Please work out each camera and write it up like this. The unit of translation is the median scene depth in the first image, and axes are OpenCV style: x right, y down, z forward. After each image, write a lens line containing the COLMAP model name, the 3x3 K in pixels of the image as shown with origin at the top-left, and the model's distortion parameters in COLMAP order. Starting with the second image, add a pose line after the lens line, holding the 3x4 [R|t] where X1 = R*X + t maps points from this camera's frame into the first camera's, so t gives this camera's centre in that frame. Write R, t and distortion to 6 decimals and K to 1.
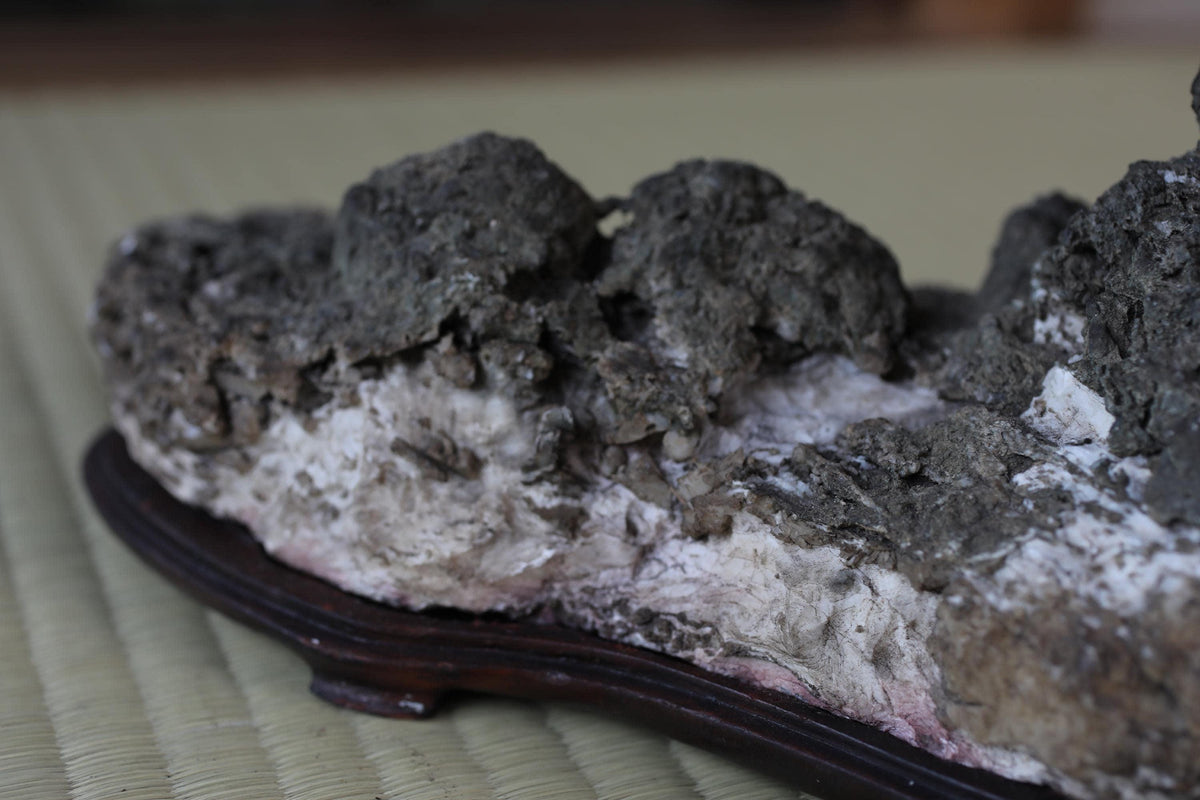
lens RADIAL K [[1938.8, 0, 600.0], [0, 1938.8, 400.0], [0, 0, 1]] dist [-0.036931, 0.300938]
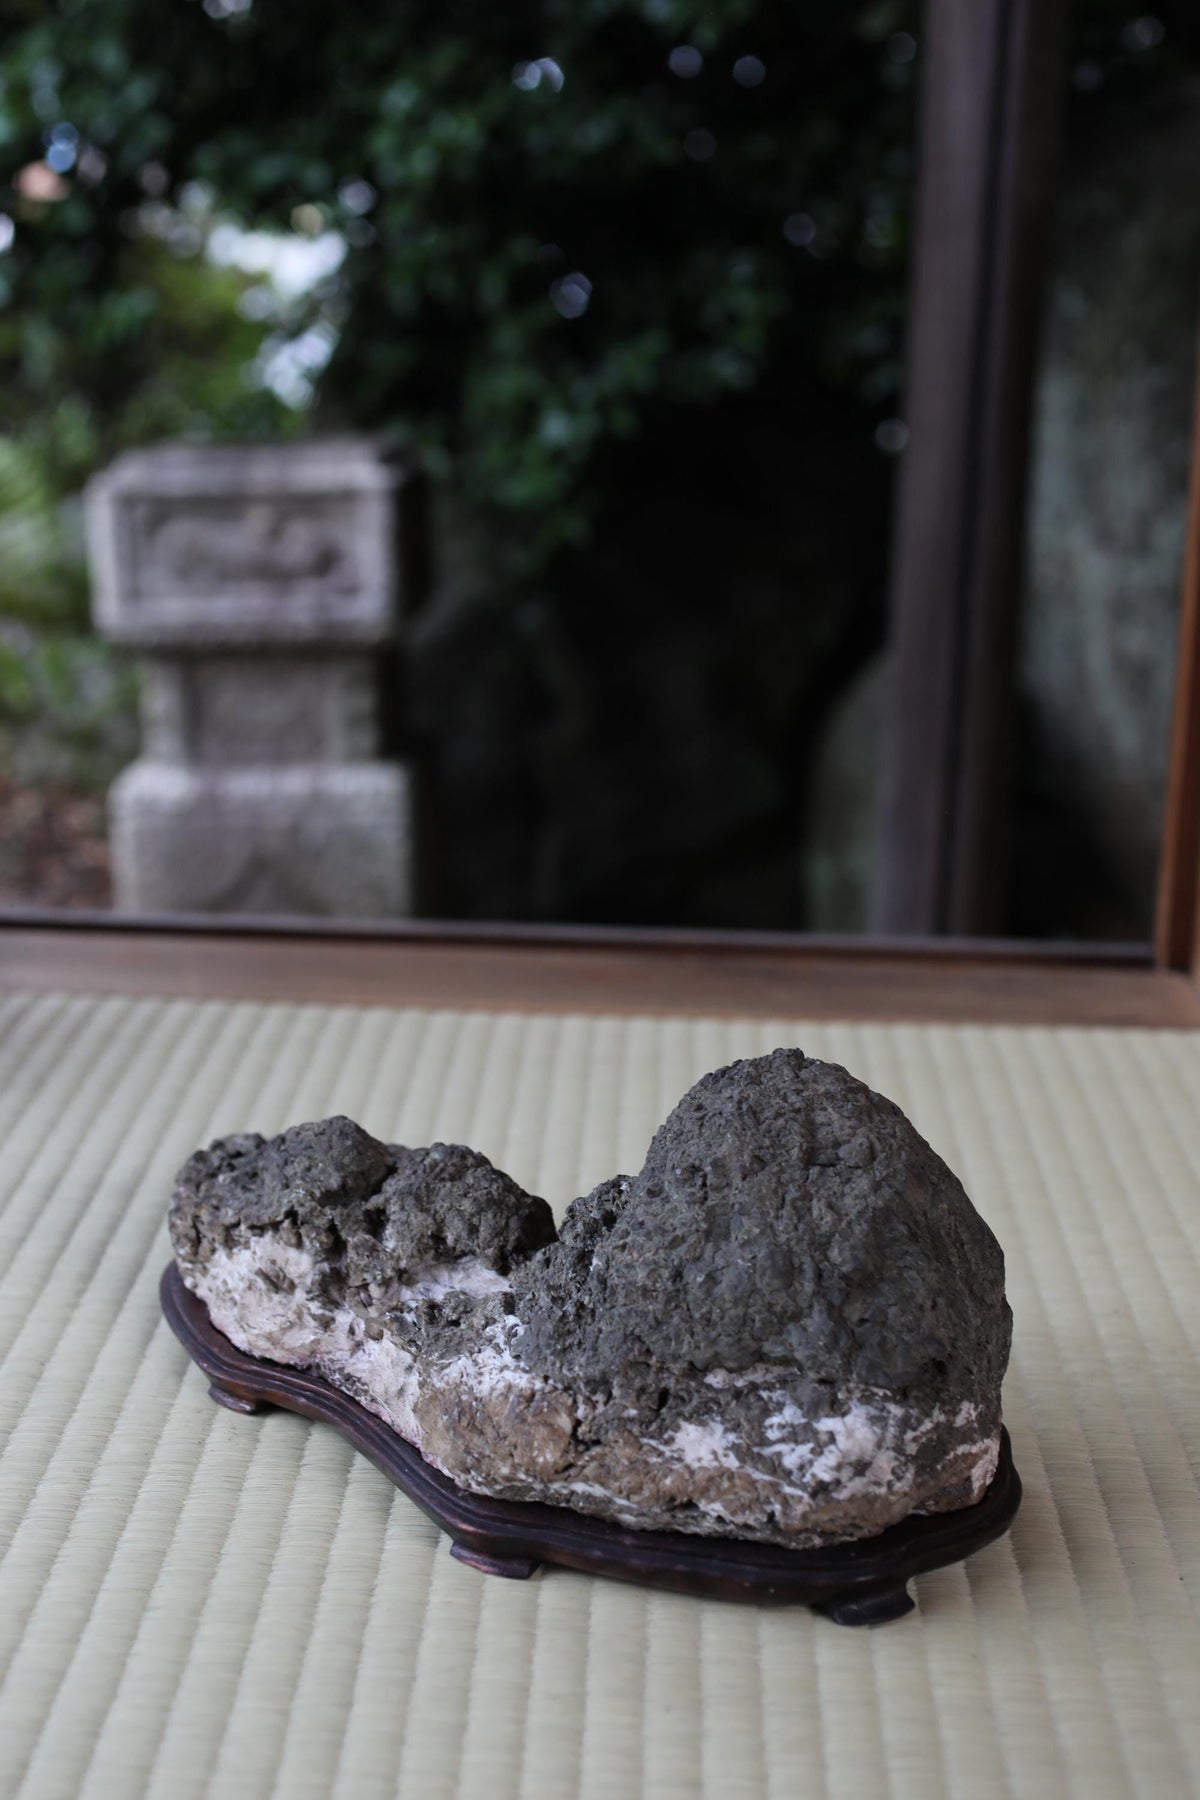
lens RADIAL K [[2661.6, 0, 600.0], [0, 2661.6, 900.0], [0, 0, 1]] dist [-0.054423, 0.307275]
pose [[0.914607, 0.084359, -0.395445, 1.245249], [-0.137752, 0.984497, -0.108580, -0.102535], [0.380155, 0.153782, 0.912049, -1.377882]]
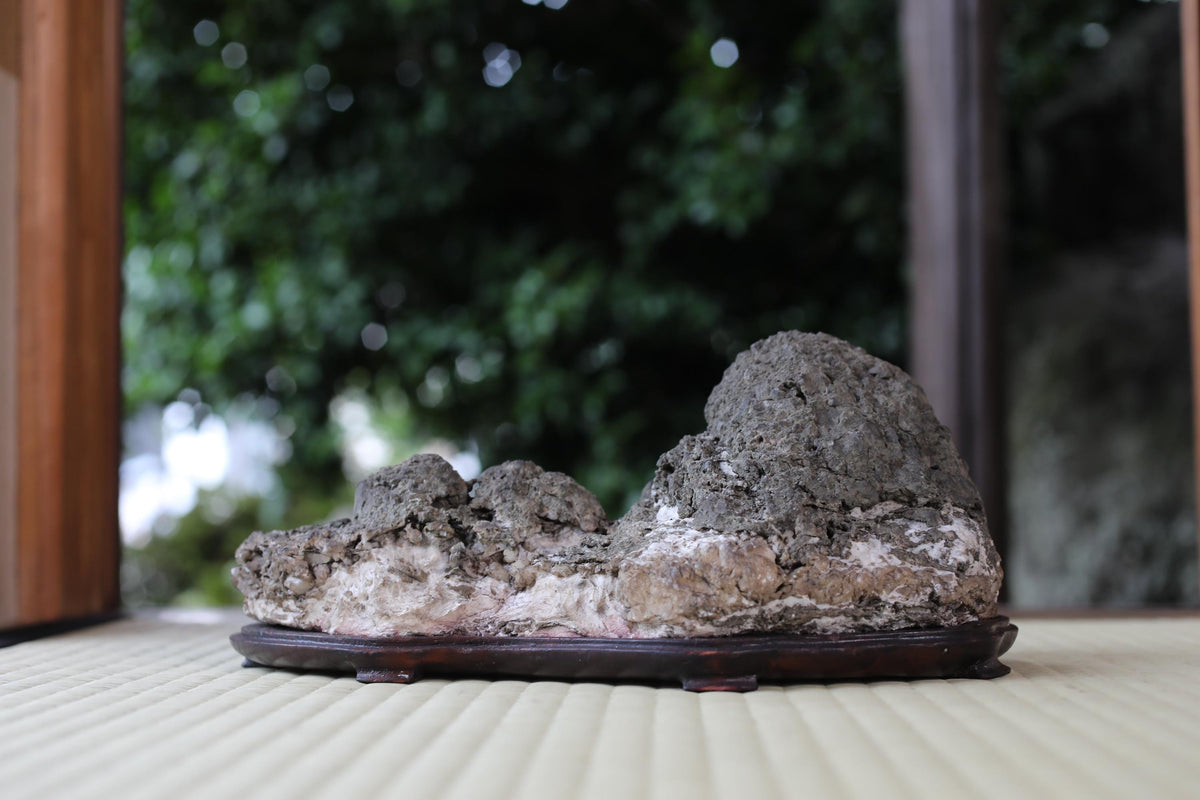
lens RADIAL K [[1774.4, 0, 600.0], [0, 1774.4, 400.0], [0, 0, 1]] dist [-0.054423, 0.307275]
pose [[0.990118, -0.057915, 0.127721, -0.115986], [0.107846, 0.896615, -0.429478, 0.789645], [-0.089644, 0.439008, 0.894000, -1.028169]]
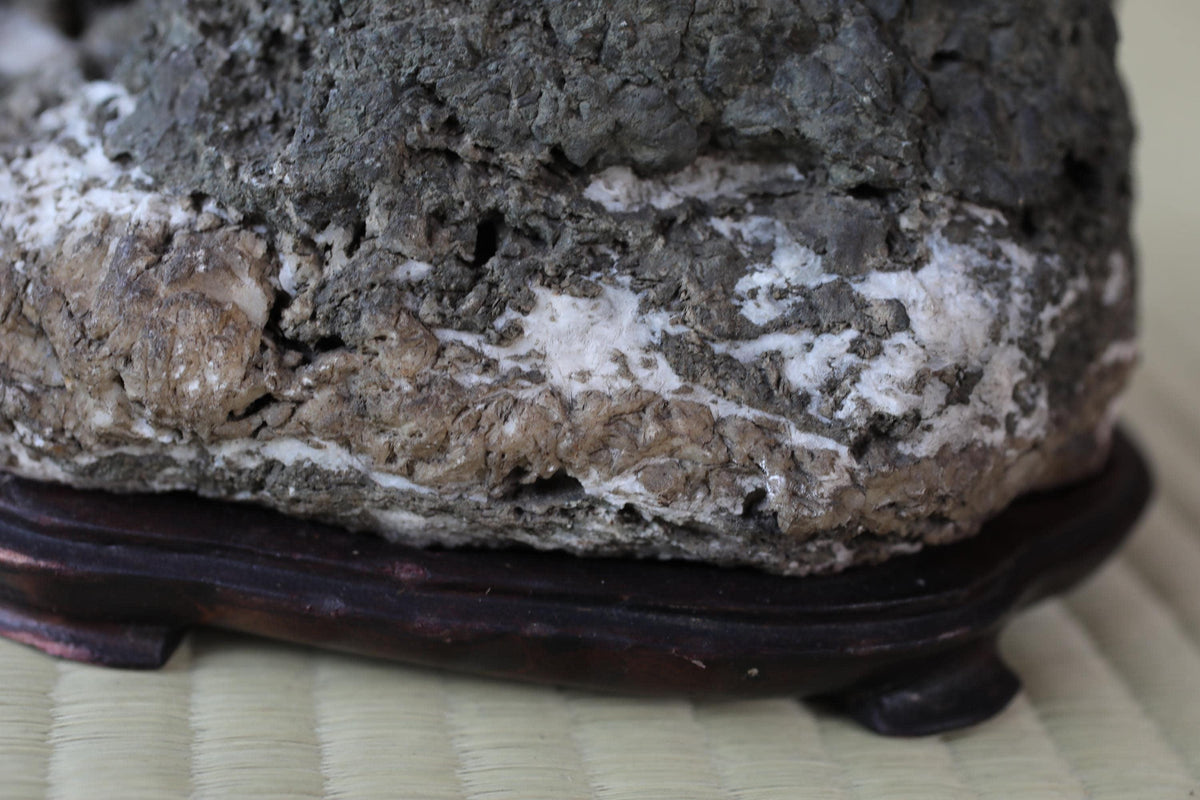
lens RADIAL K [[2031.9, 0, 600.0], [0, 2031.9, 400.0], [0, 0, 1]] dist [-0.026611, 0.277527]
pose [[0.980481, 0.125005, -0.151759, 0.565634], [-0.124476, 0.992137, 0.013023, 0.113864], [0.152194, 0.006121, 0.988332, 0.119098]]
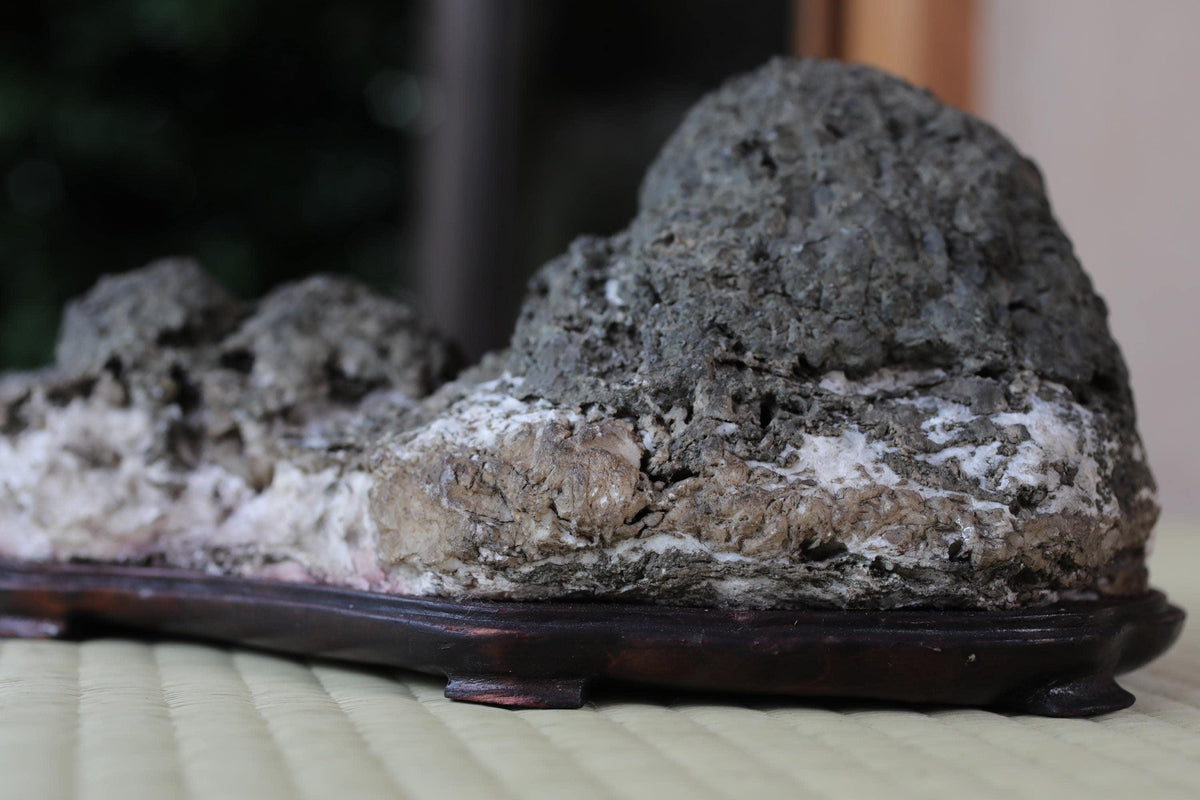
lens RADIAL K [[1881.6, 0, 600.0], [0, 1881.6, 400.0], [0, 0, 1]] dist [-0.049892, 0.328786]
pose [[0.992818, -0.021514, -0.117682, 0.436725], [-0.025939, 0.921585, -0.387309, 0.506047], [0.116786, 0.387580, 0.914408, -0.197732]]
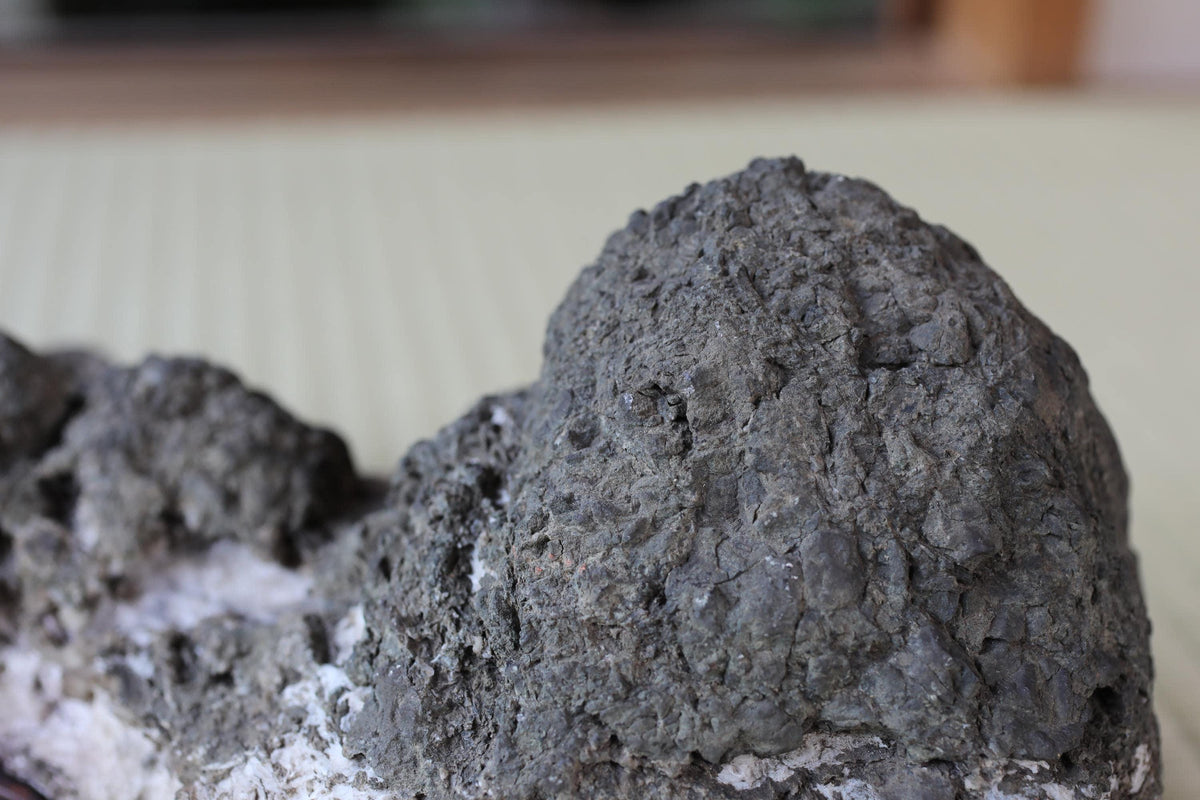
lens RADIAL K [[1938.8, 0, 600.0], [0, 1938.8, 400.0], [0, 0, 1]] dist [-0.036931, 0.300938]
pose [[0.979598, 0.067342, -0.189347, 0.543893], [-0.057668, 0.996756, 0.056148, -0.183930], [0.192514, -0.044084, 0.980304, -0.051500]]
